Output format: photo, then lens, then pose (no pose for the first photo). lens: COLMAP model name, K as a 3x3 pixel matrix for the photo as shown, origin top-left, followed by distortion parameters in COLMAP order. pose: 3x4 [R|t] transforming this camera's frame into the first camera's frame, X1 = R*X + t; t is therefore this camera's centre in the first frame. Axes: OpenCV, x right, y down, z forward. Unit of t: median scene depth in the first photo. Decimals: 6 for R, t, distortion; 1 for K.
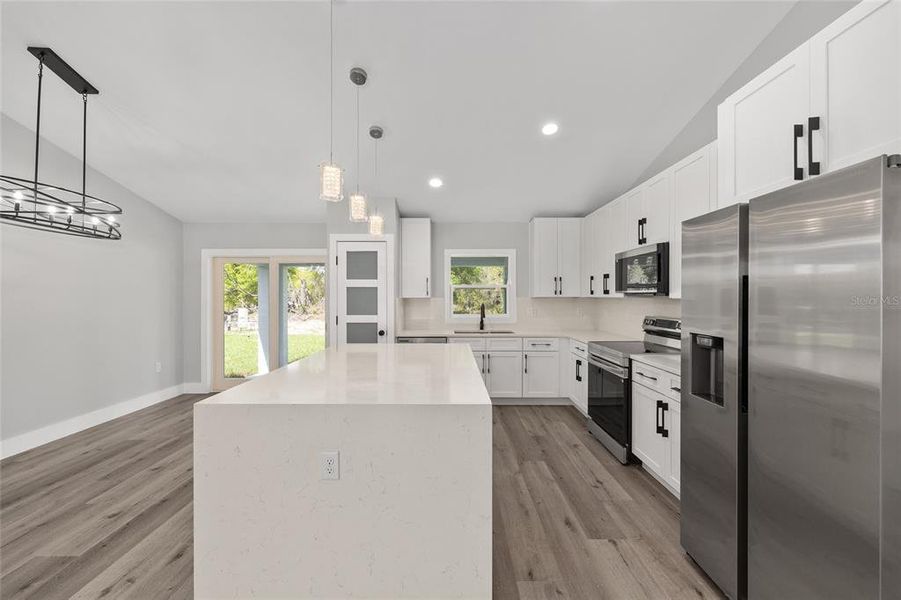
lens RADIAL K [[362.3, 0, 450.5], [0, 362.3, 300.0], [0, 0, 1]] dist [-0.000663, 0.000173]
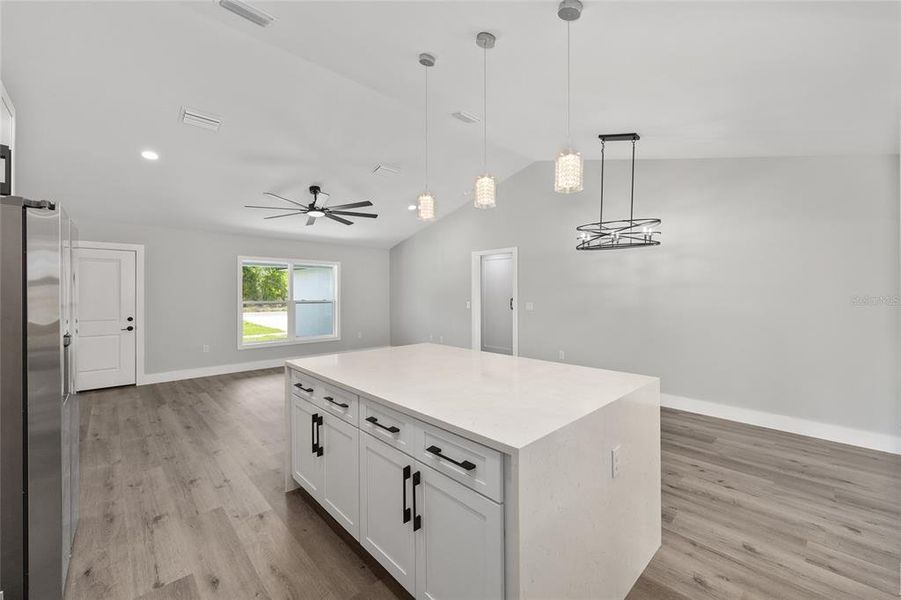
lens RADIAL K [[362.3, 0, 450.5], [0, 362.3, 300.0], [0, 0, 1]] dist [-0.000663, 0.000173]
pose [[-0.727218, 0.012965, -0.686284, 0.279613], [-0.003909, 0.999727, 0.023029, -0.009073], [0.686395, 0.019430, -0.726969, 1.103045]]
